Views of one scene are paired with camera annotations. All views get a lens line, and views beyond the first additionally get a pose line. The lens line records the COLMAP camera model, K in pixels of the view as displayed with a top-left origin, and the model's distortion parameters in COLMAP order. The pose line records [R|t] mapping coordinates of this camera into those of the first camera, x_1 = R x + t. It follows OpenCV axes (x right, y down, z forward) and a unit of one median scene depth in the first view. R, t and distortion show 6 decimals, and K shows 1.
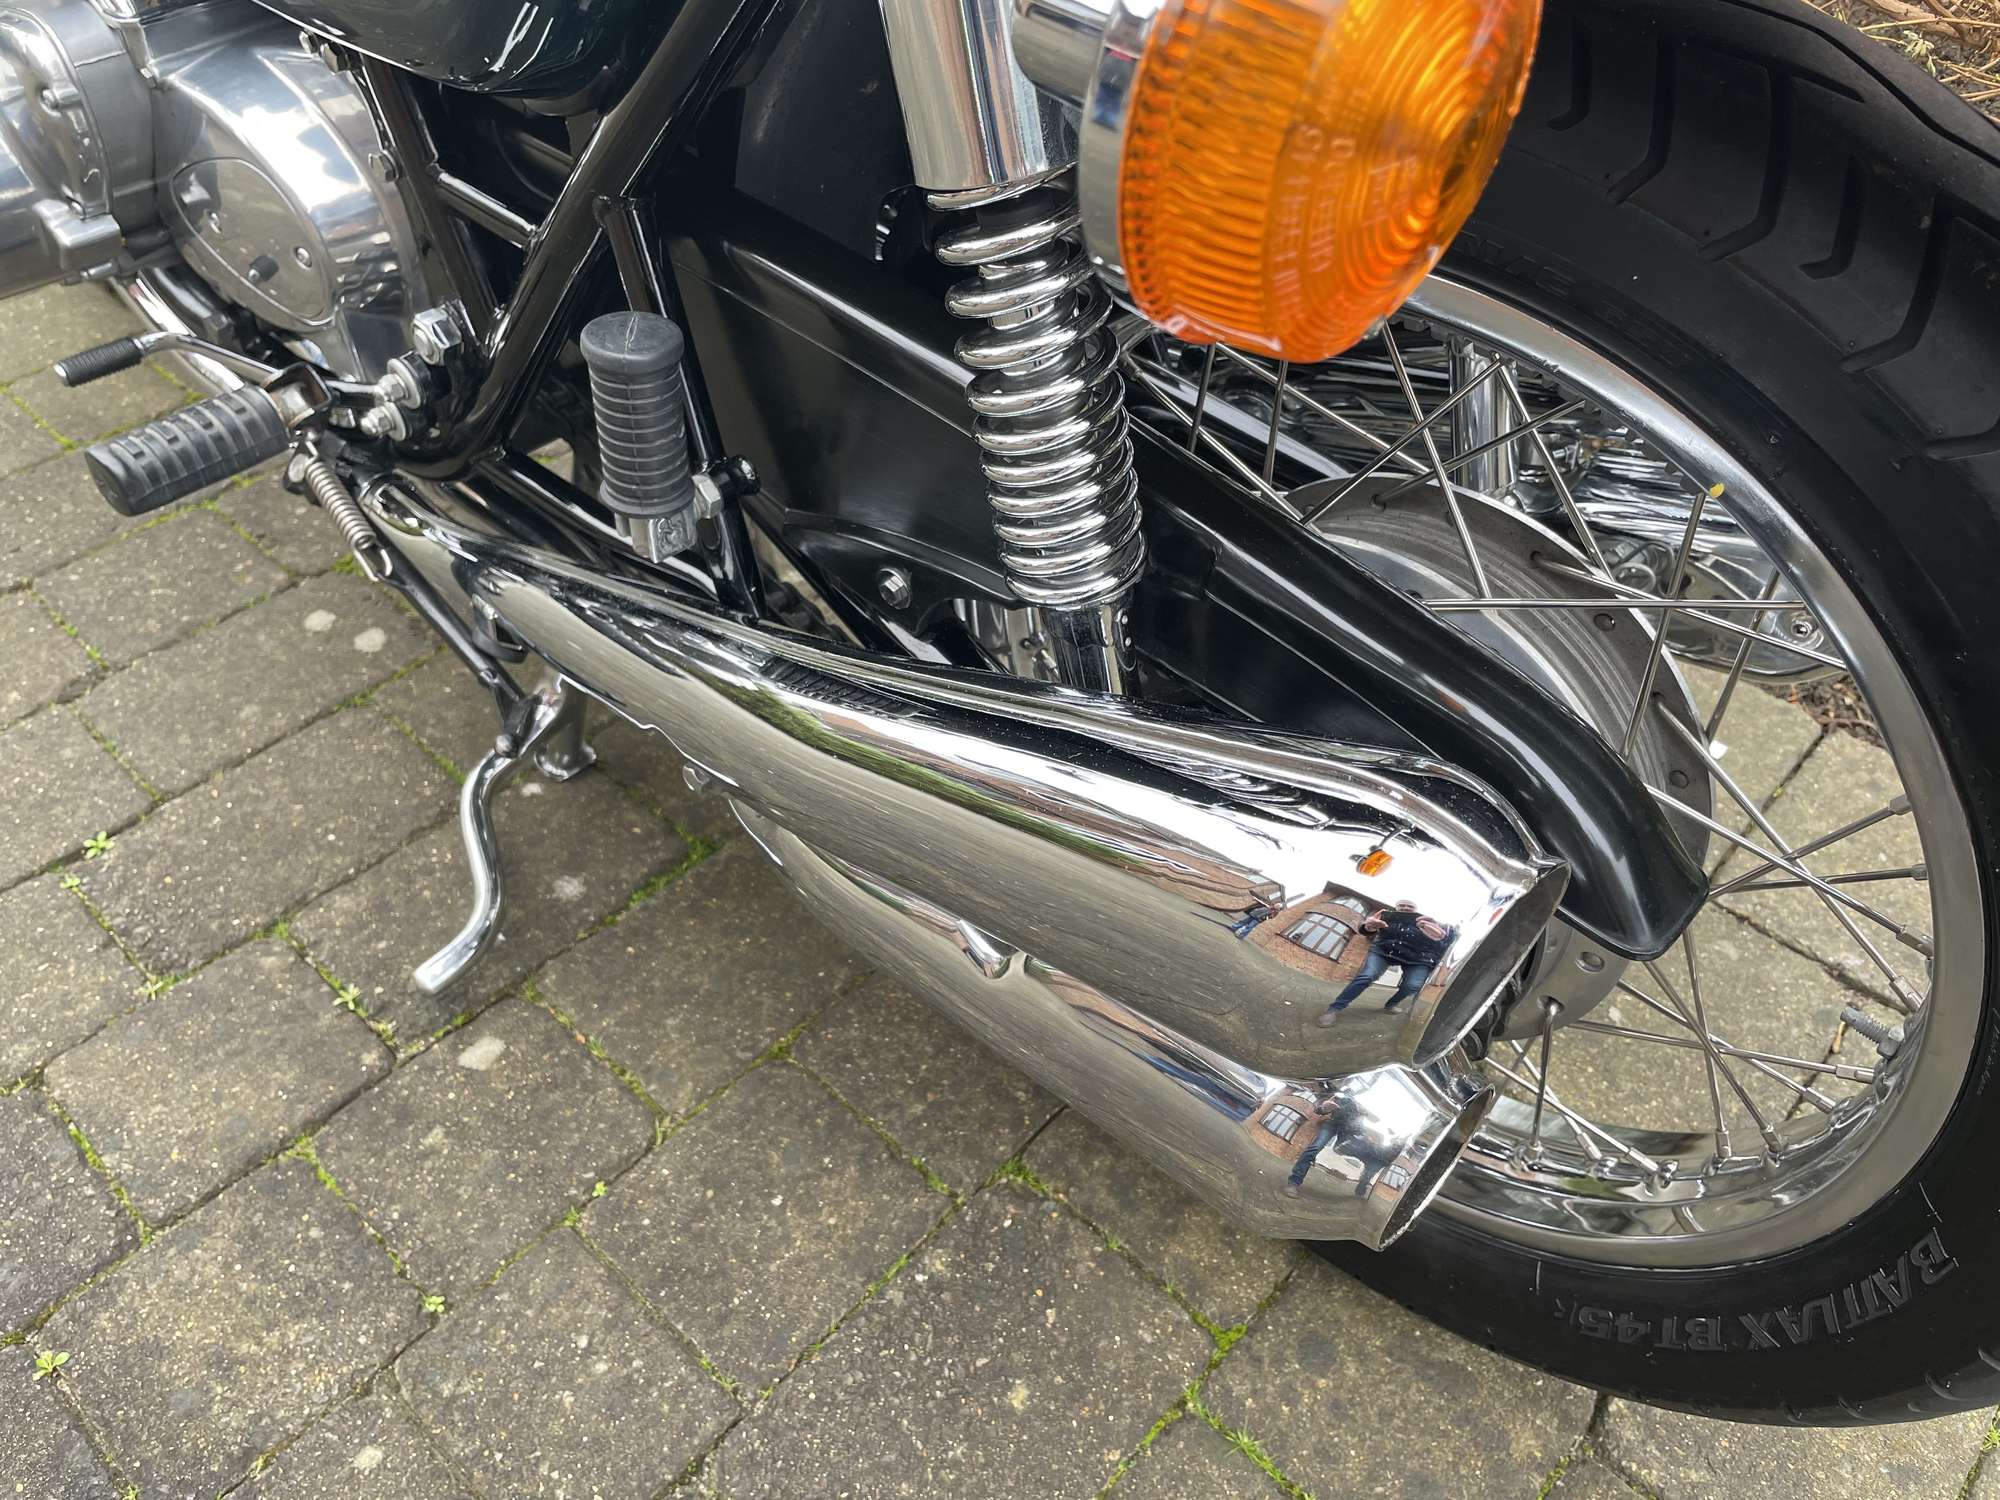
lens RADIAL K [[1528.7, 0, 976.8], [0, 1528.7, 746.9], [0, 0, 1]] dist [0.080952, -0.121508]
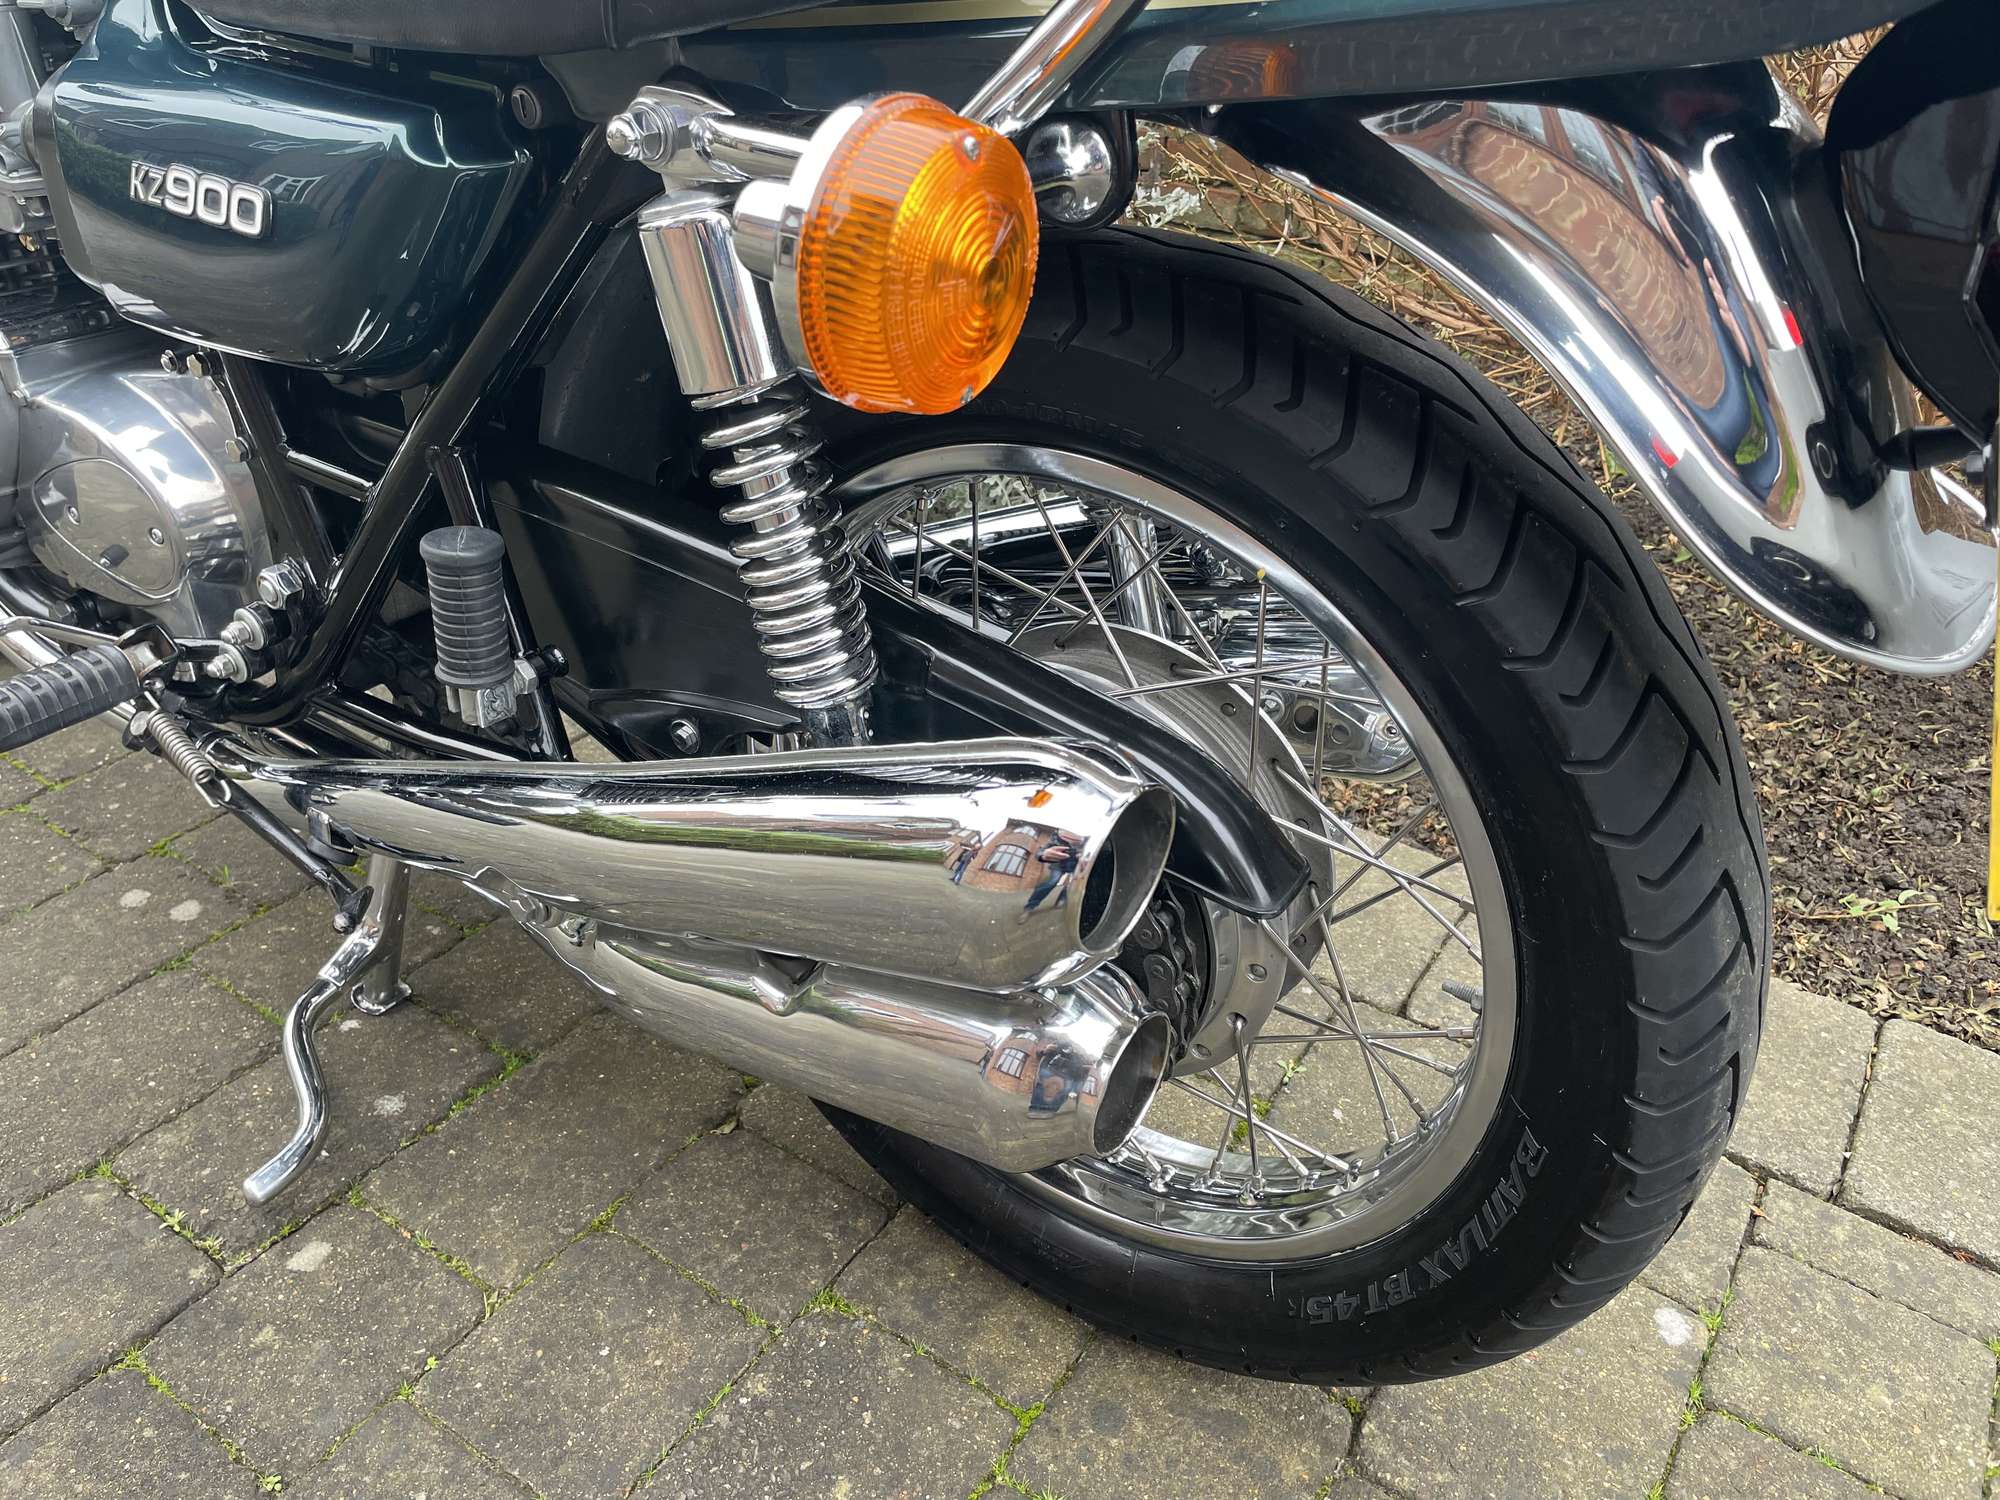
lens RADIAL K [[1520.7, 0, 975.4], [0, 1520.7, 747.3], [0, 0, 1]] dist [0.082176, -0.113394]
pose [[0.988035, -0.068117, 0.138373, 0.005355], [0.097274, 0.971457, -0.216355, 0.148461], [-0.119686, 0.227227, 0.966459, -0.162560]]
